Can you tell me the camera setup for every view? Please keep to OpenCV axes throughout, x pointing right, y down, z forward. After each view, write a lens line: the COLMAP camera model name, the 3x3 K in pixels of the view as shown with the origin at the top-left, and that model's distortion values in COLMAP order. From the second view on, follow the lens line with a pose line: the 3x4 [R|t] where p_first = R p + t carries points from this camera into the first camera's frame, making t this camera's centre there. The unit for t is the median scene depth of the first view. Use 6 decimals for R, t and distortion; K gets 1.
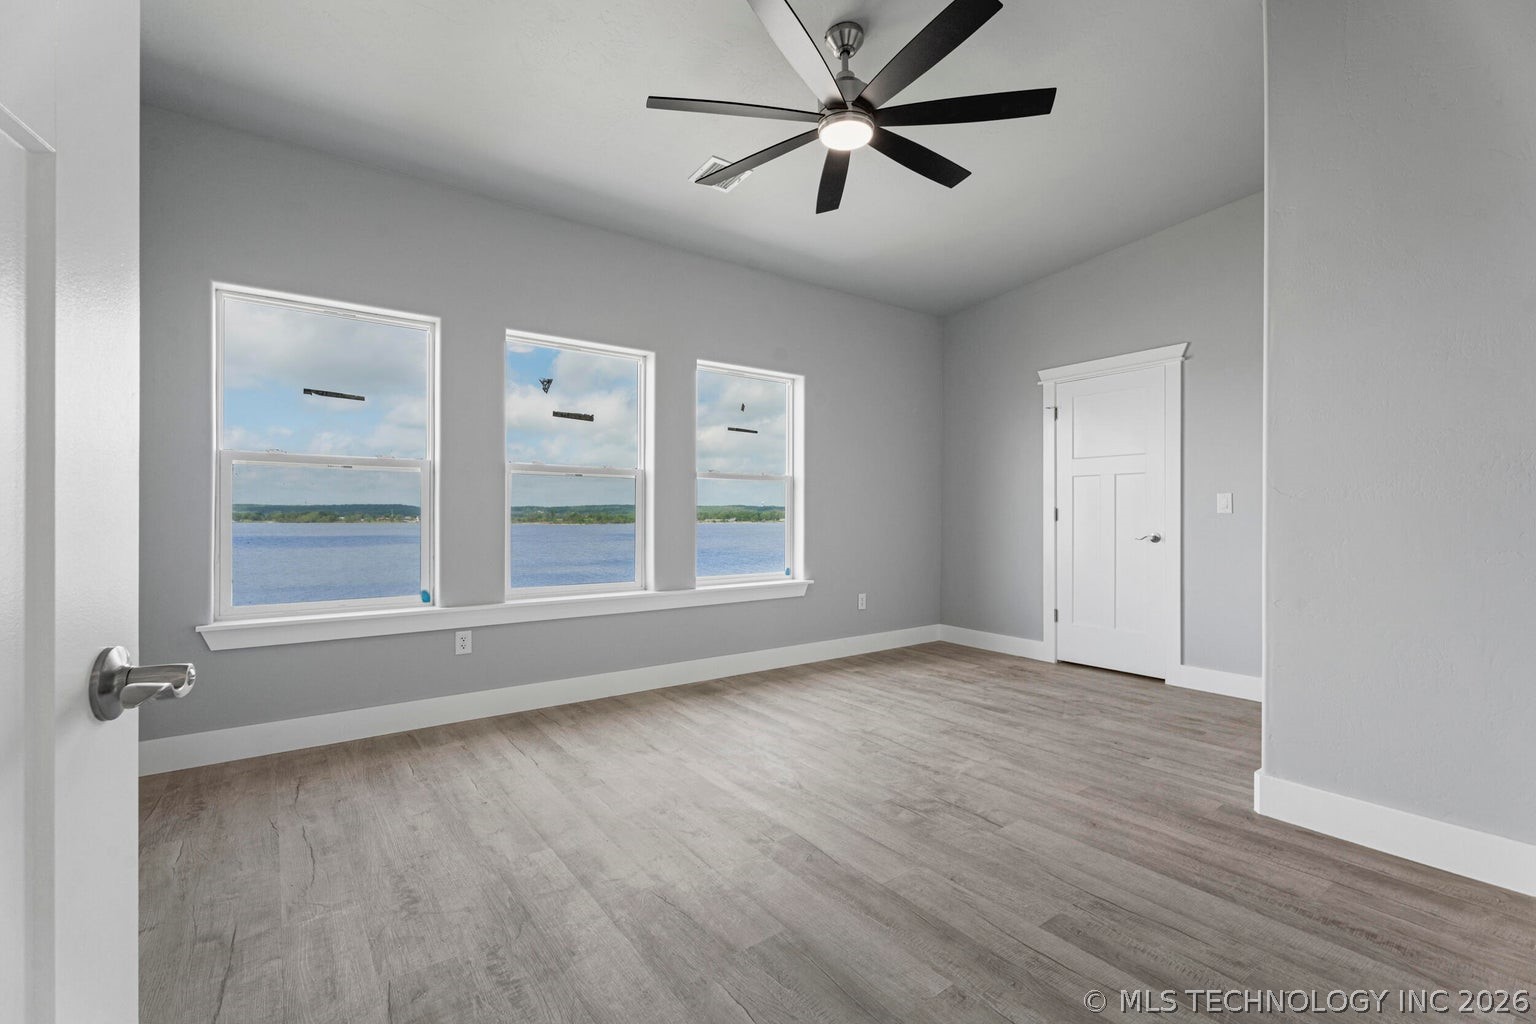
lens RADIAL K [[687.6, 0, 782.0], [0, 687.6, 515.0], [0, 0, 1]] dist [-0.000264, -0.000960]
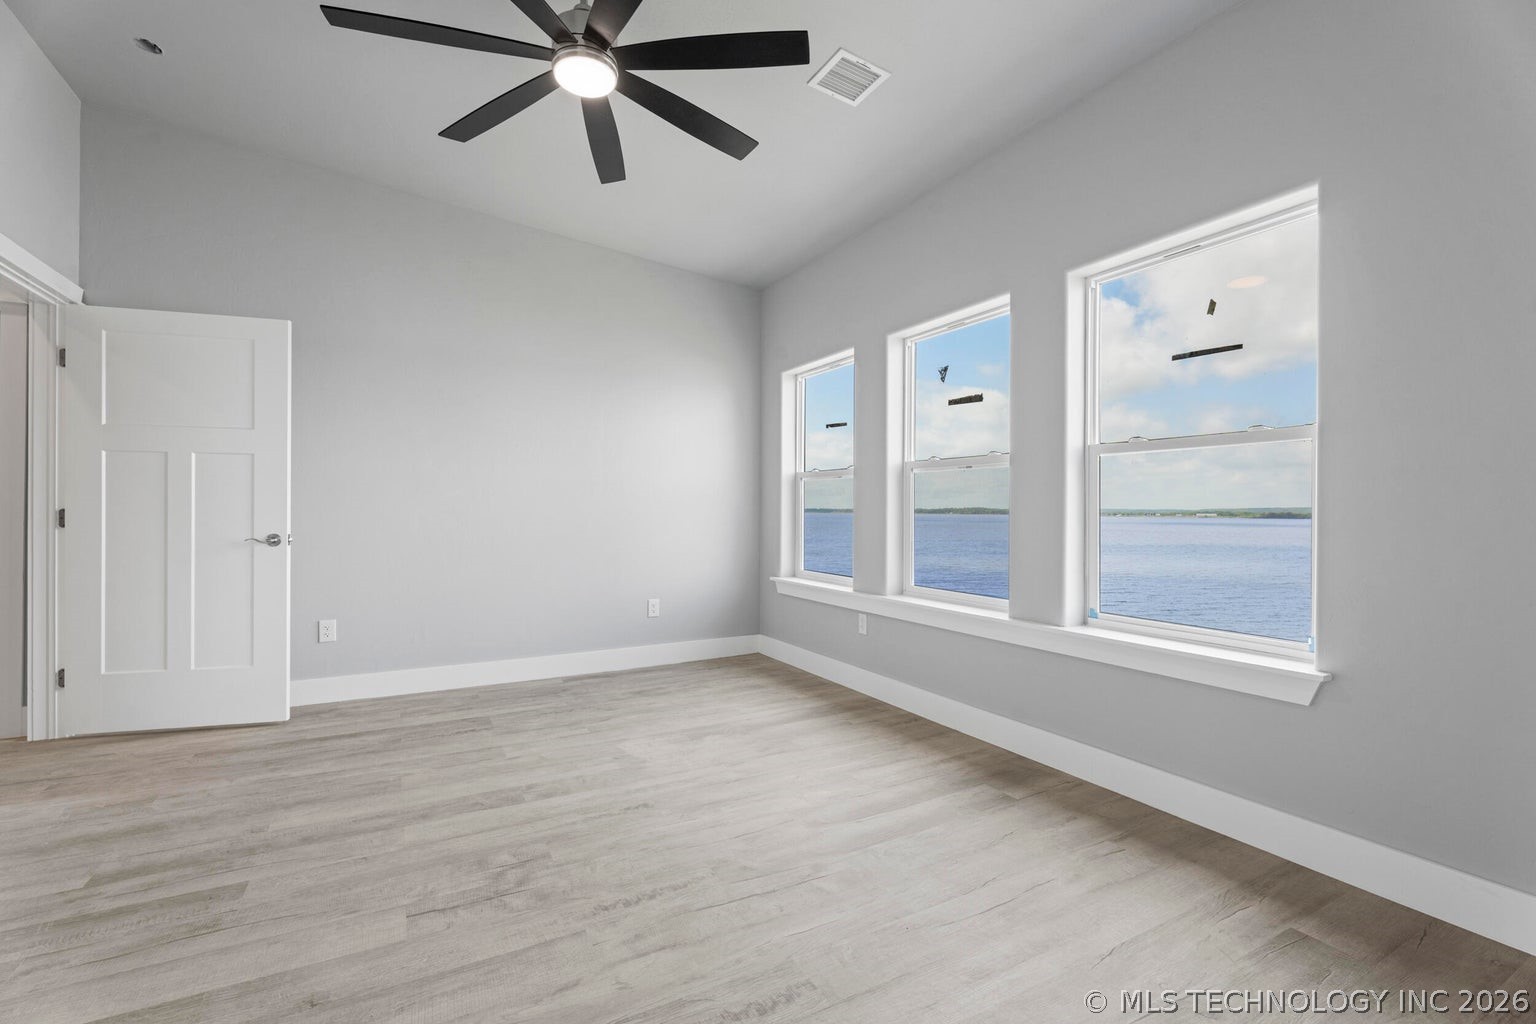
lens RADIAL K [[687.6, 0, 780.4], [0, 687.6, 510.9], [0, 0, 1]] dist [-0.000264, -0.000960]
pose [[-0.149679, -0.003543, -0.988728, 0.860040], [-0.001845, 0.999993, -0.003304, 0.001337], [0.988733, 0.001330, -0.149685, 1.287920]]
